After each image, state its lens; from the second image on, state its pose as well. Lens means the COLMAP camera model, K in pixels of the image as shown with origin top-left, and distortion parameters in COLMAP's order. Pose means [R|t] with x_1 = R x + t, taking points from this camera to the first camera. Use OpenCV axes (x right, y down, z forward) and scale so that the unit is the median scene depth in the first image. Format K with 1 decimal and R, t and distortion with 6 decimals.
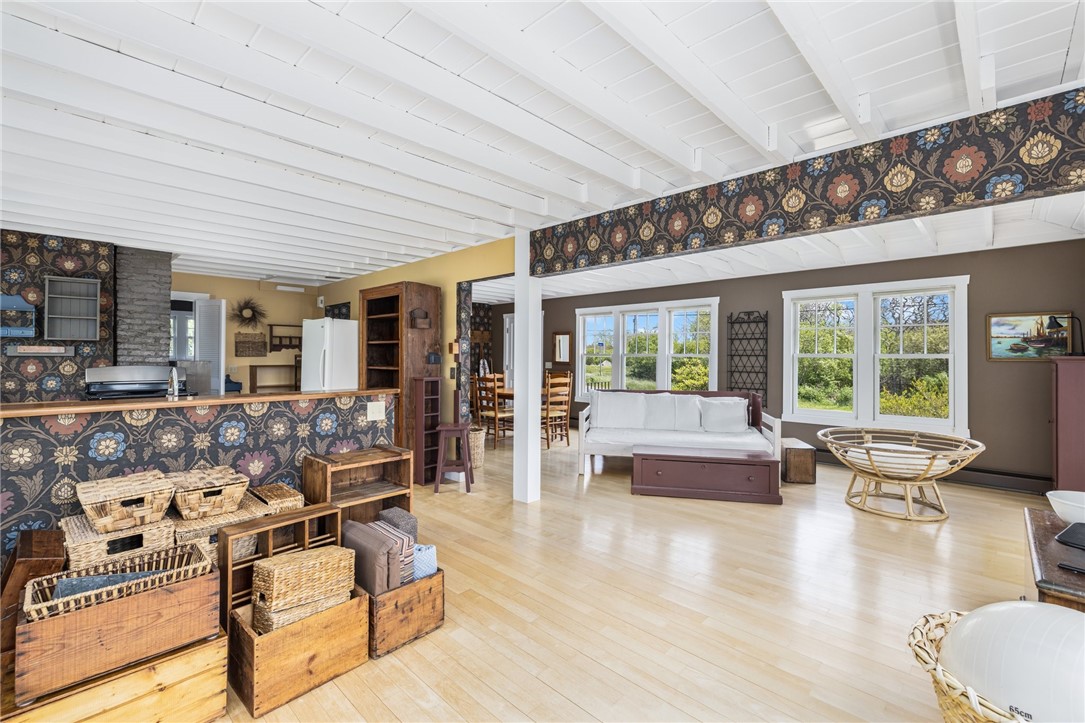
lens RADIAL K [[464.1, 0, 528.5], [0, 464.1, 353.7], [0, 0, 1]] dist [0.001271, -0.001821]
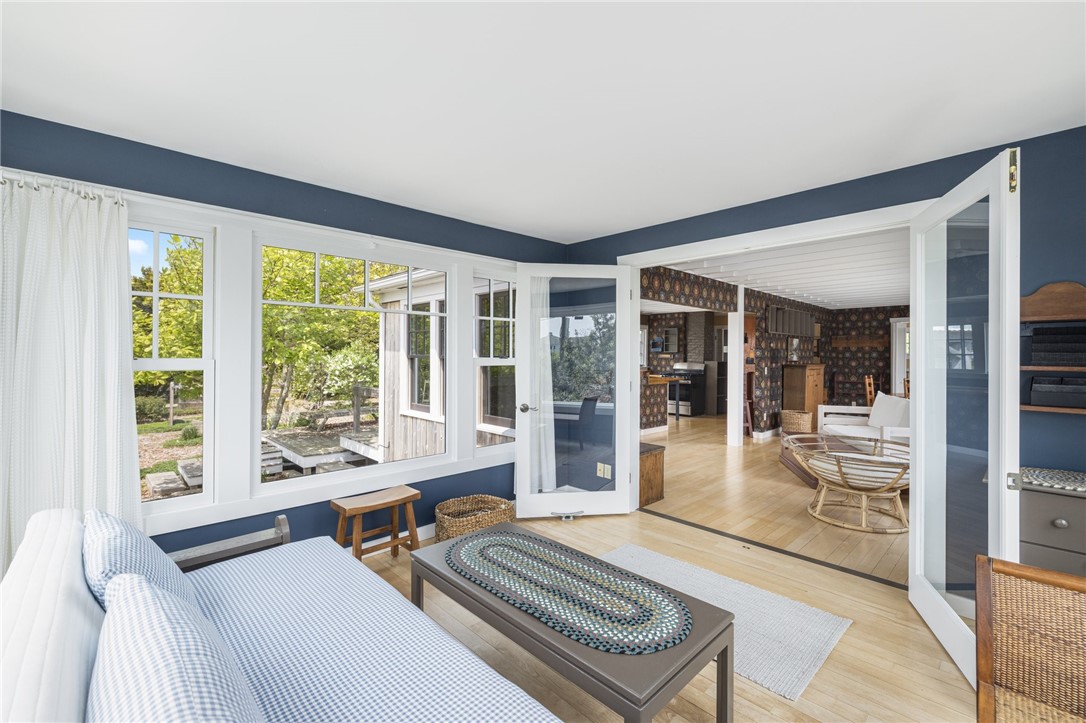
lens RADIAL K [[464.5, 0, 542.8], [0, 464.5, 353.2], [0, 0, 1]] dist [0.001271, -0.001821]
pose [[-0.020974, -0.007047, -0.999755, 1.607954], [-0.003641, 0.999969, -0.006972, -0.003208], [0.999773, 0.003494, -0.020999, 0.331941]]
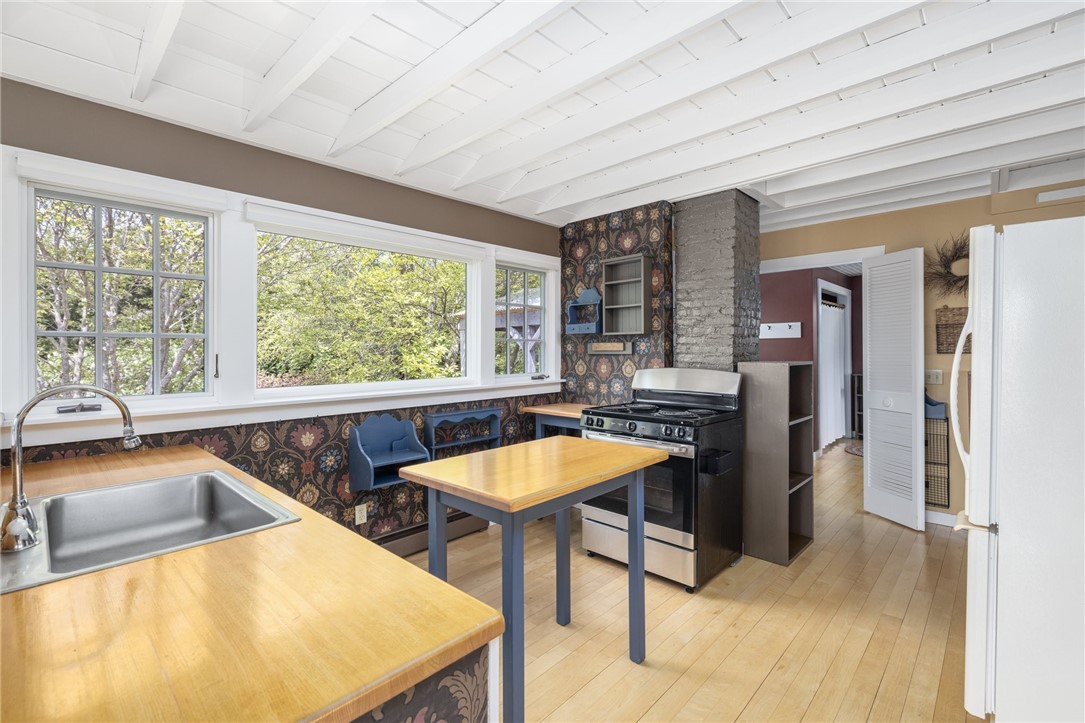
lens RADIAL K [[464.1, 0, 560.0], [0, 464.1, 349.2], [0, 0, 1]] dist [0.001271, -0.001821]
pose [[0.031960, -0.007610, -0.999460, -0.179462], [0.010131, 0.999922, -0.007289, 0.000864], [0.999438, -0.009893, 0.032034, 0.849630]]
